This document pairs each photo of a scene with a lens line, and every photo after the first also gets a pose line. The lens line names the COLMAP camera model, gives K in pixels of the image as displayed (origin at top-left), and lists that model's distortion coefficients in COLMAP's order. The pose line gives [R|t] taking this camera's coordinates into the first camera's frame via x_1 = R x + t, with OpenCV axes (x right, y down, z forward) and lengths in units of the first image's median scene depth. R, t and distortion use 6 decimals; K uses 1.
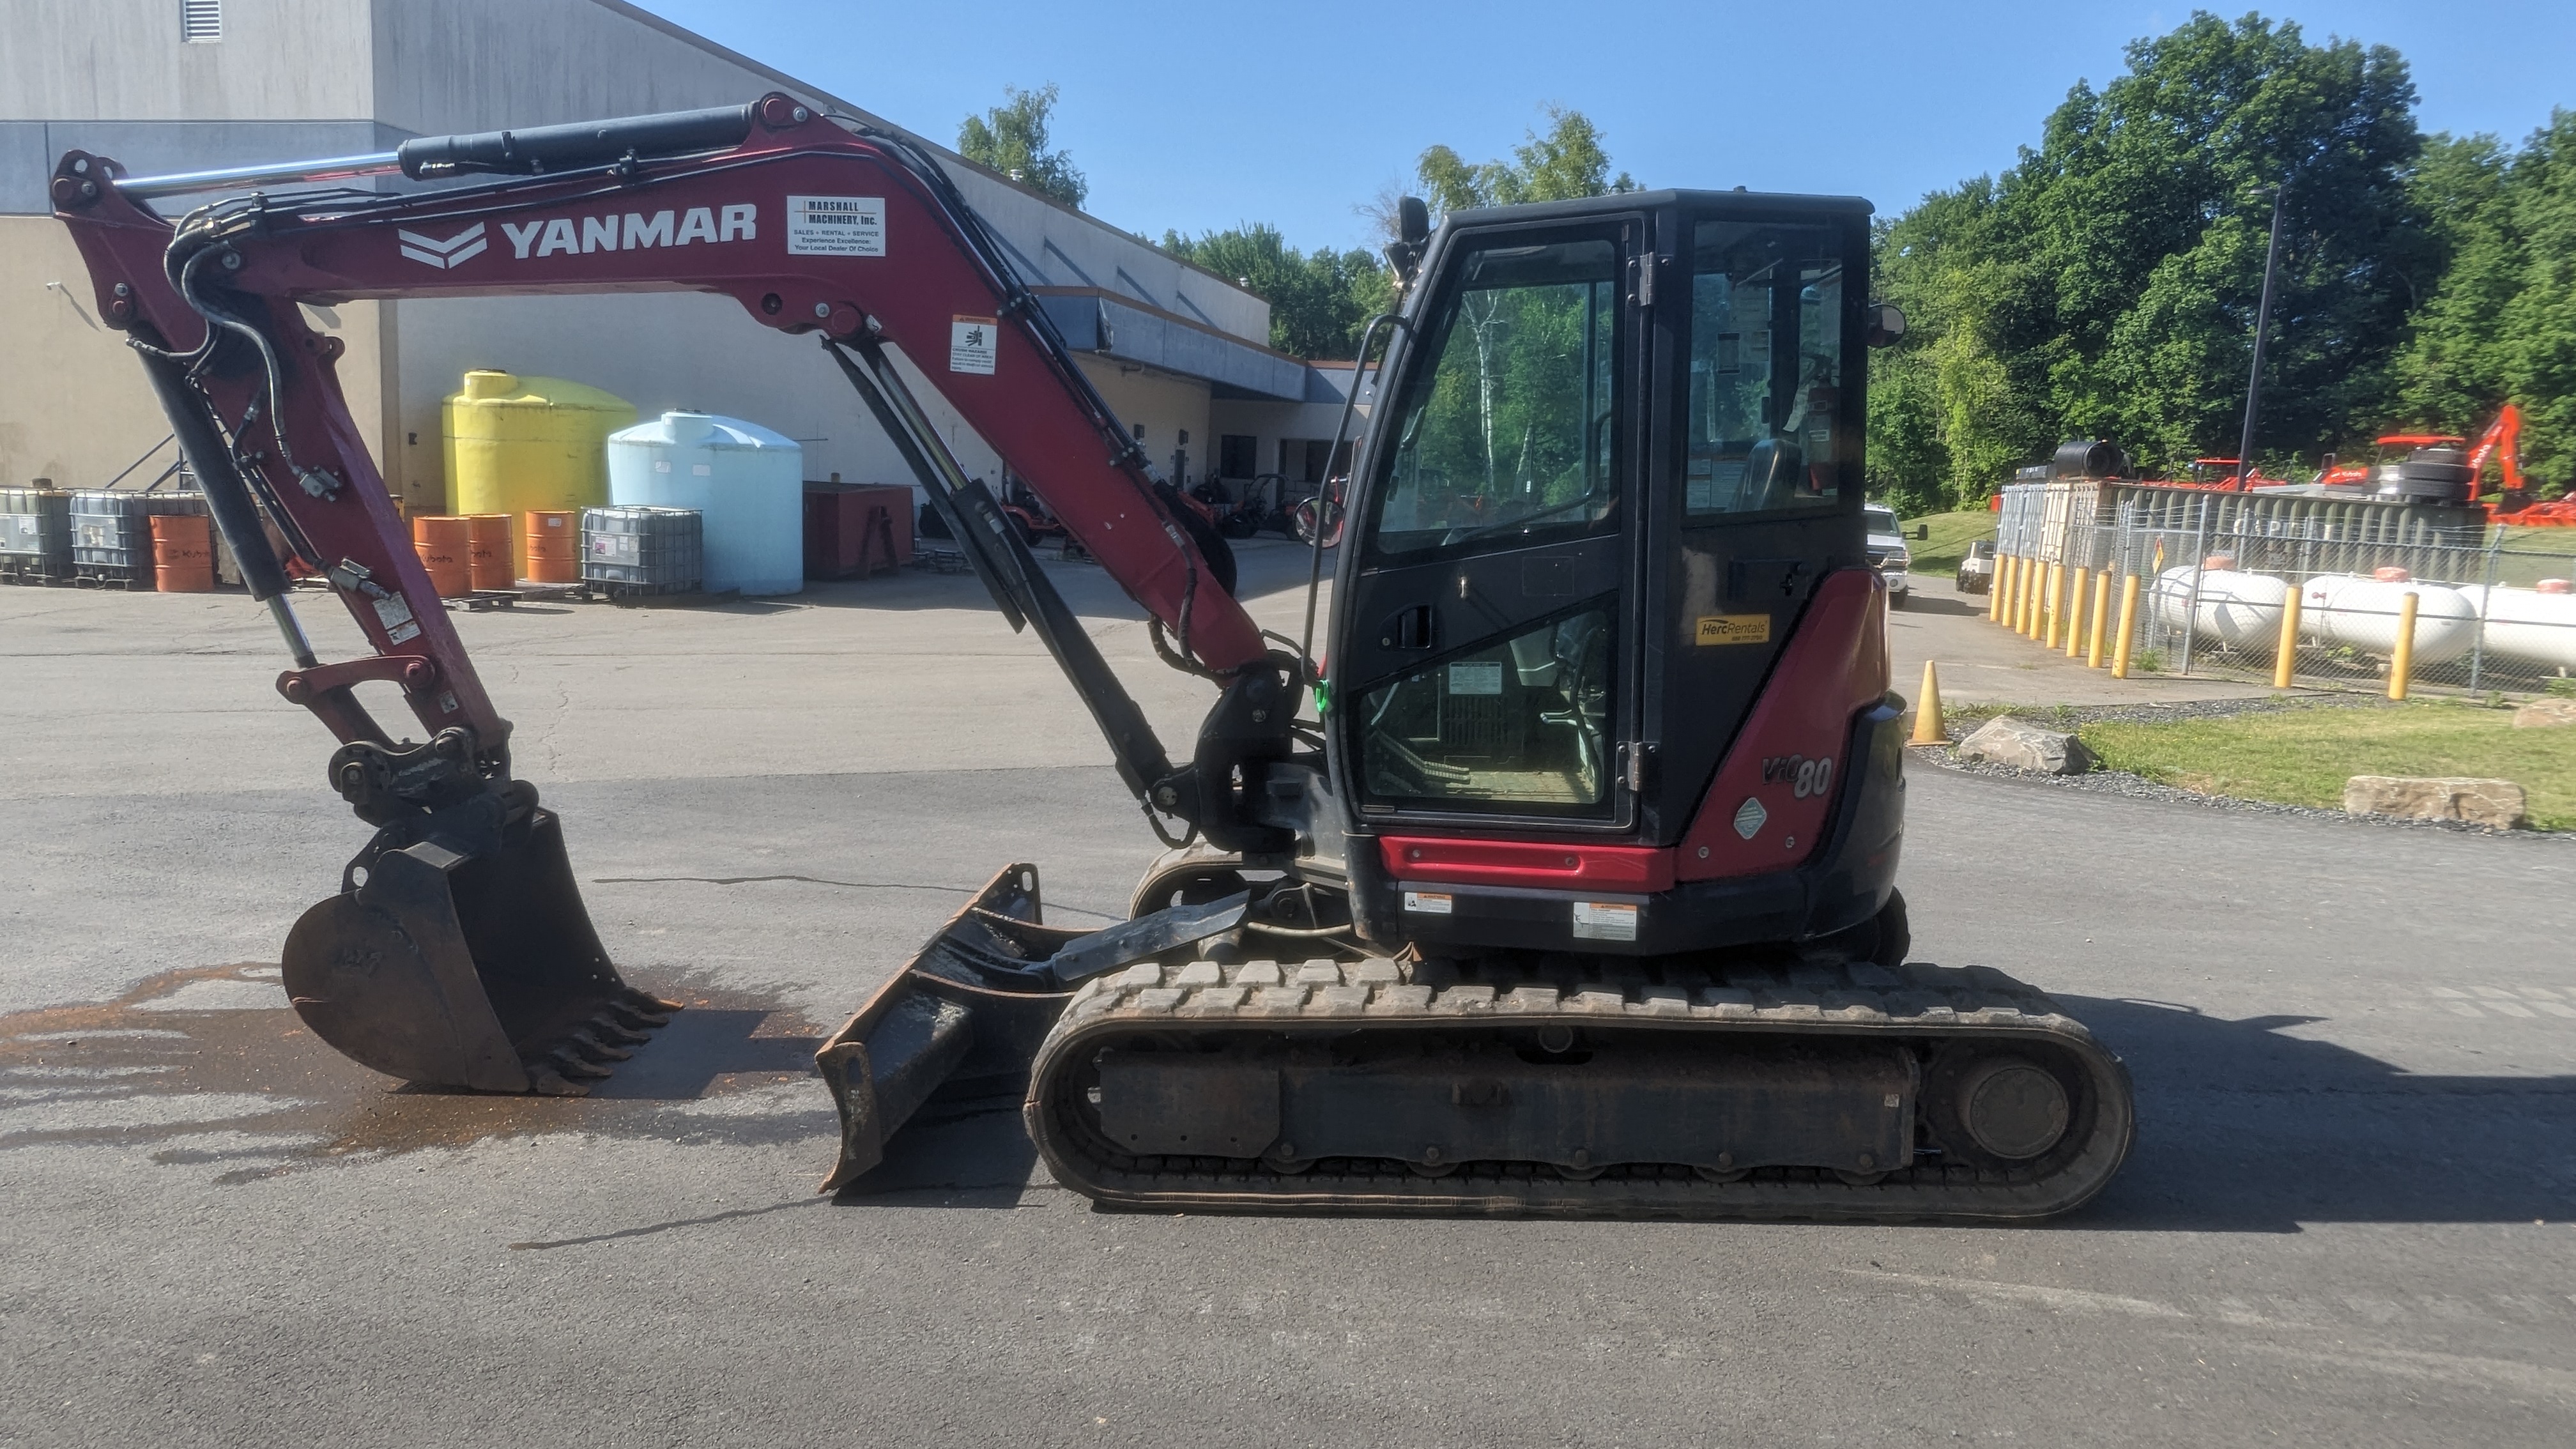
lens RADIAL K [[1703.7, 0, 1270.2], [0, 1703.7, 713.2], [0, 0, 1]] dist [-0.002851, 0.003691]
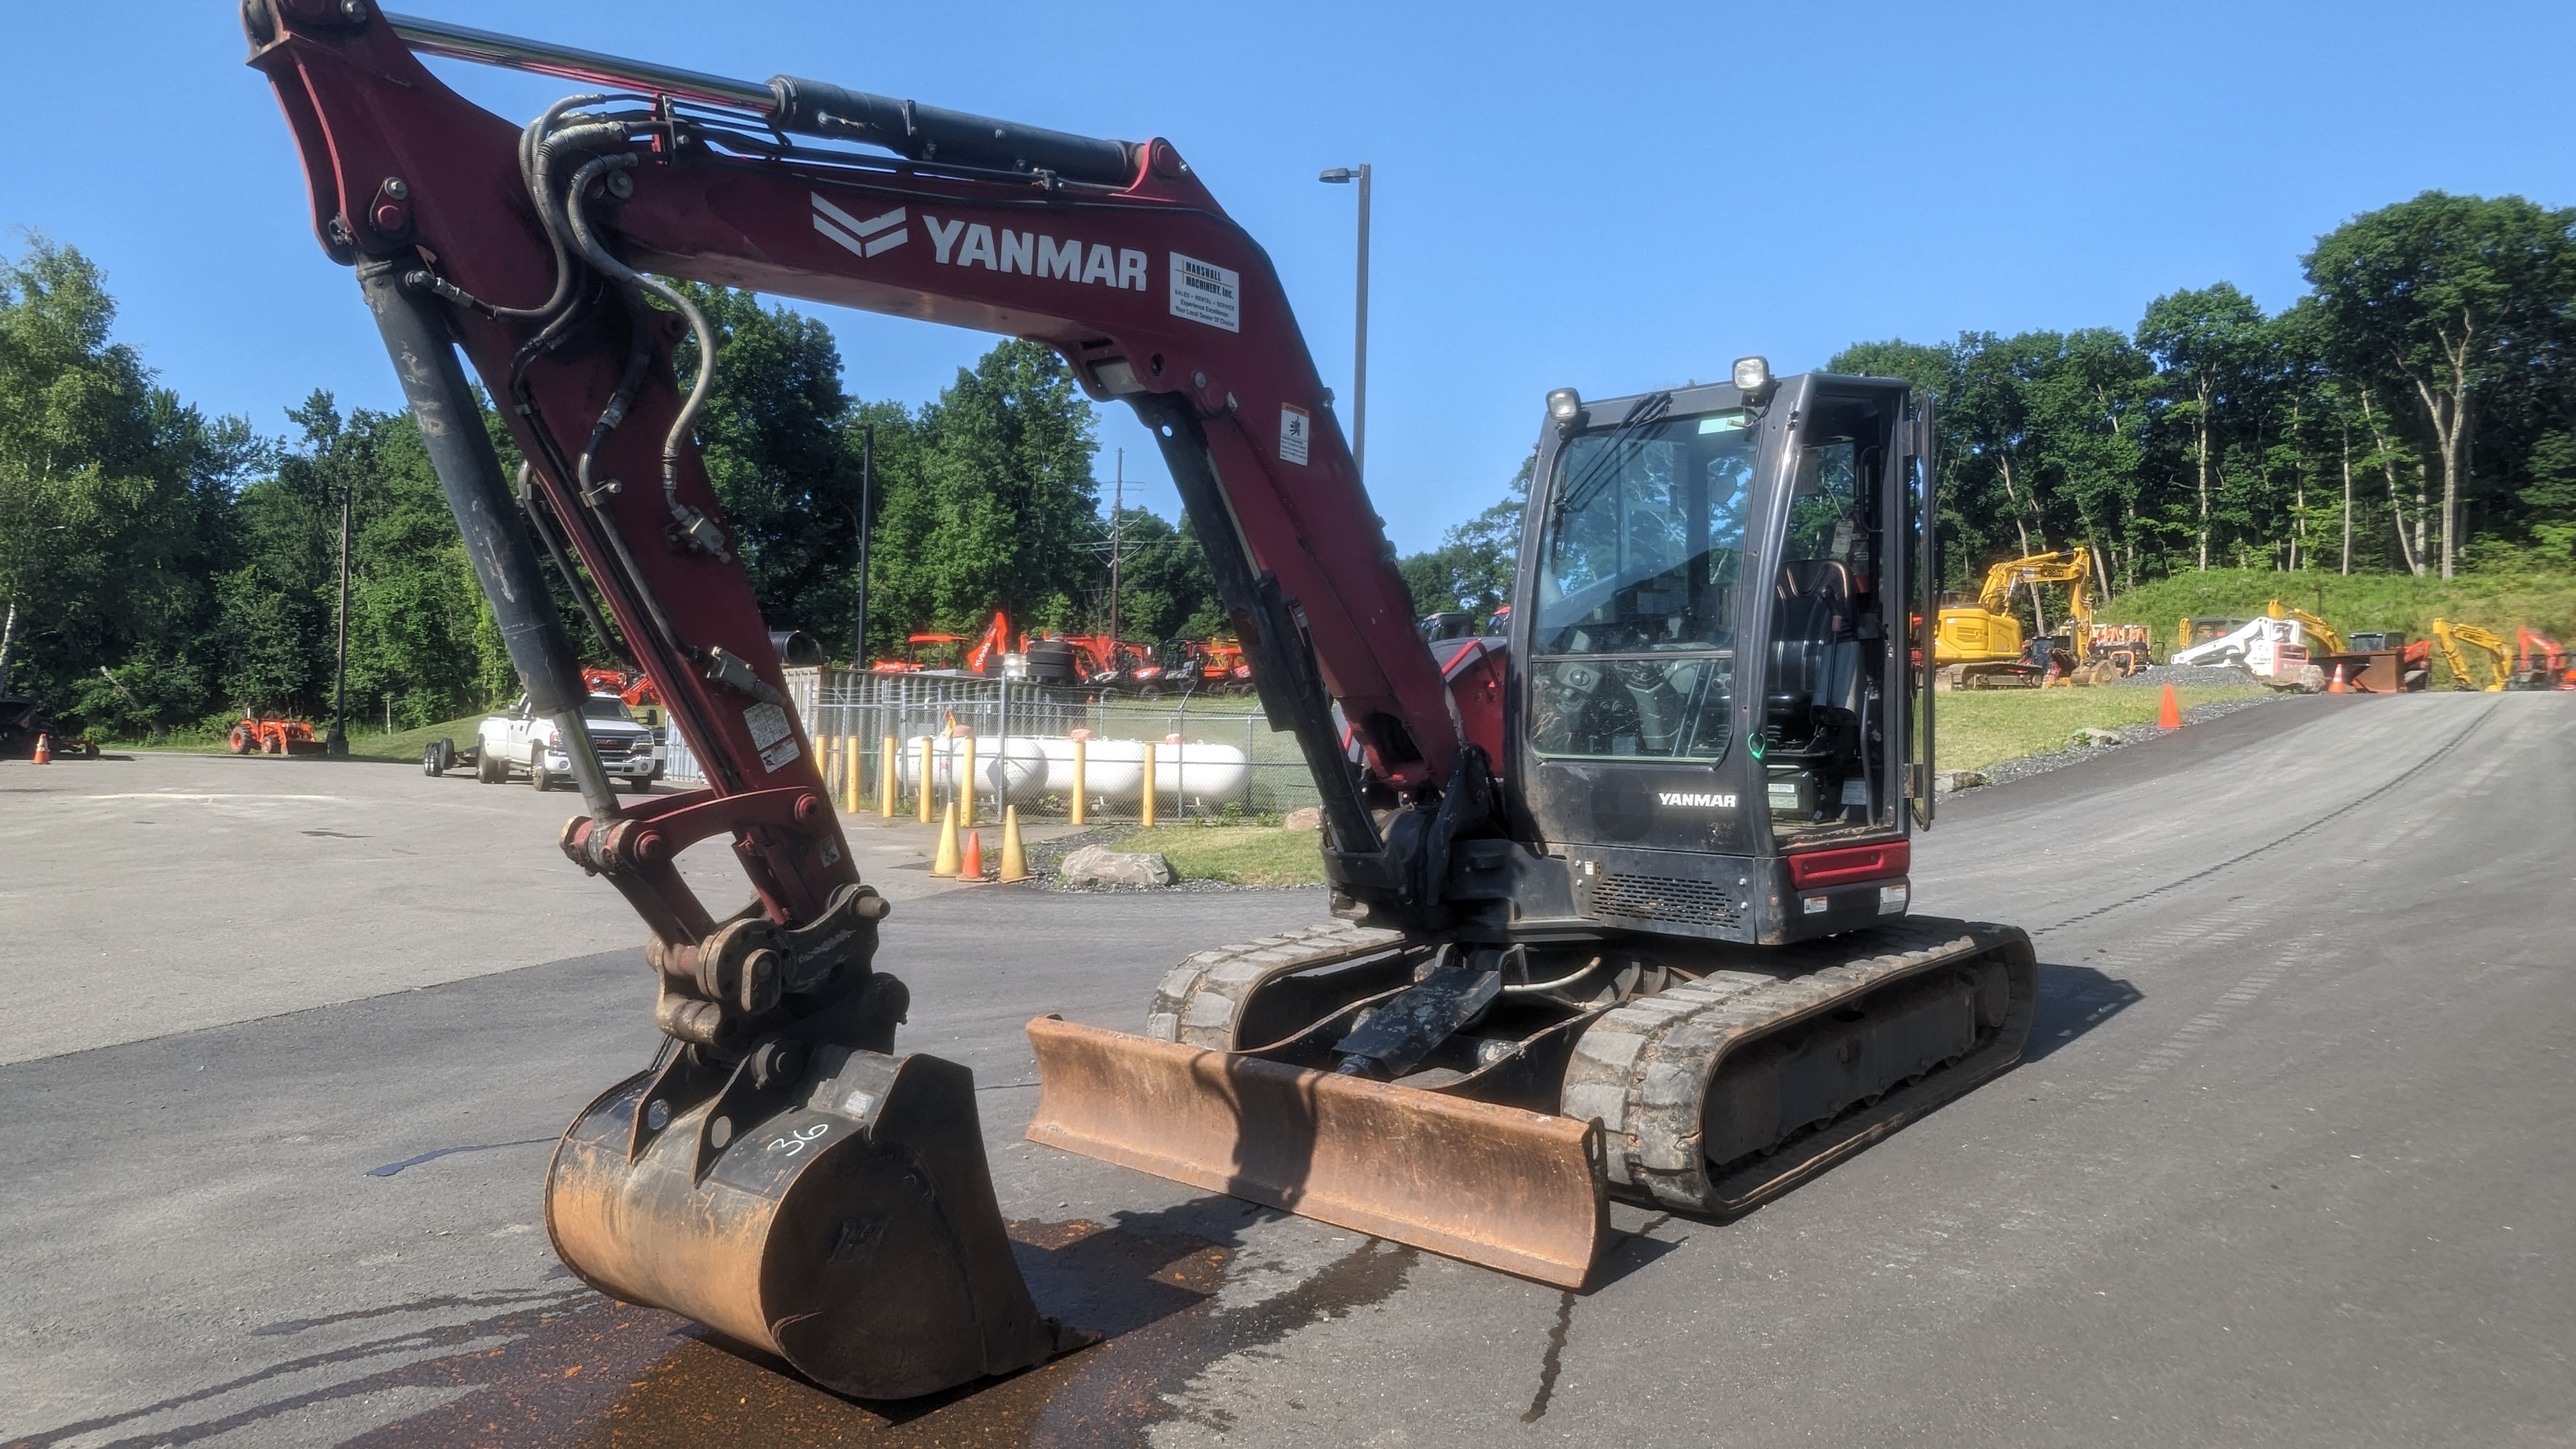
lens RADIAL K [[1703.7, 0, 1270.2], [0, 1703.7, 713.2], [0, 0, 1]] dist [-0.002851, 0.003691]
pose [[0.616166, -0.021044, 0.787335, -0.111944], [0.116976, 0.991002, -0.065058, 0.000469], [-0.778881, 0.132186, 0.613083, 0.050558]]
